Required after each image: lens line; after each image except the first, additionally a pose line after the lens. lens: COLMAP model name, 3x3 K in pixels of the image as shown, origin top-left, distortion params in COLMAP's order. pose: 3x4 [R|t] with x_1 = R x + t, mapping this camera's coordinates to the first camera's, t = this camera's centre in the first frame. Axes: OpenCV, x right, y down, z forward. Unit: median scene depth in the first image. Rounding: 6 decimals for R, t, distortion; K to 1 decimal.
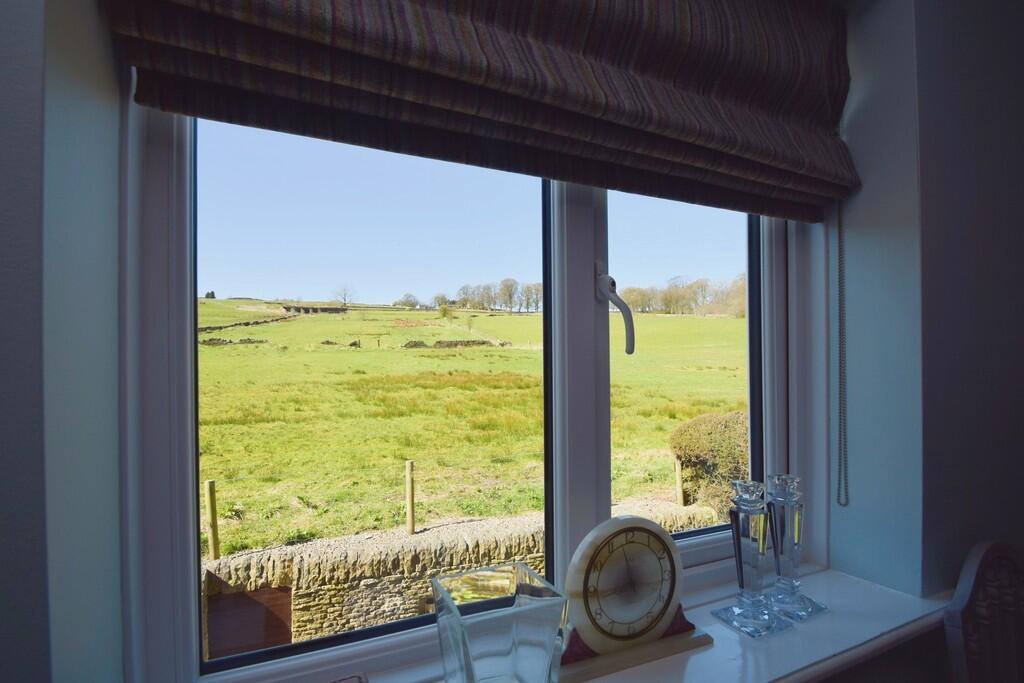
lens RADIAL K [[458.7, 0, 512.0], [0, 458.7, 341.5], [0, 0, 1]] dist [0.001056, -0.000133]
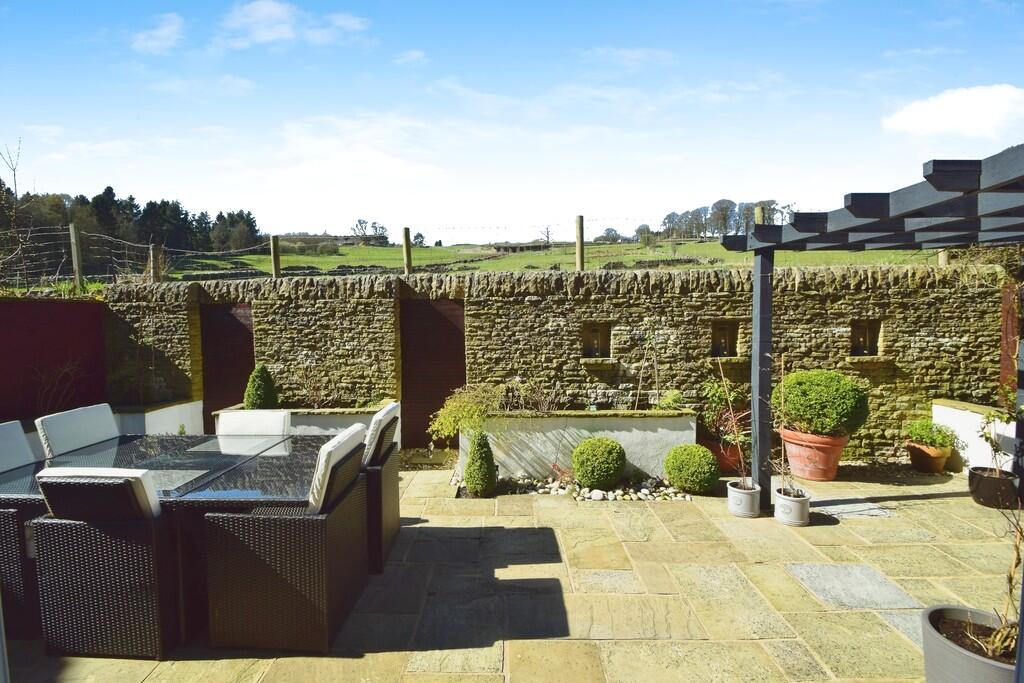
lens RADIAL K [[469.1, 0, 514.1], [0, 469.1, 330.1], [0, 0, 1]] dist [-0.000259, -0.000237]
pose [[0.908902, 0.014777, -0.416747, 0.076647], [0.012351, 0.997980, 0.062323, 0.518455], [0.416826, -0.061792, 0.906883, 0.050168]]
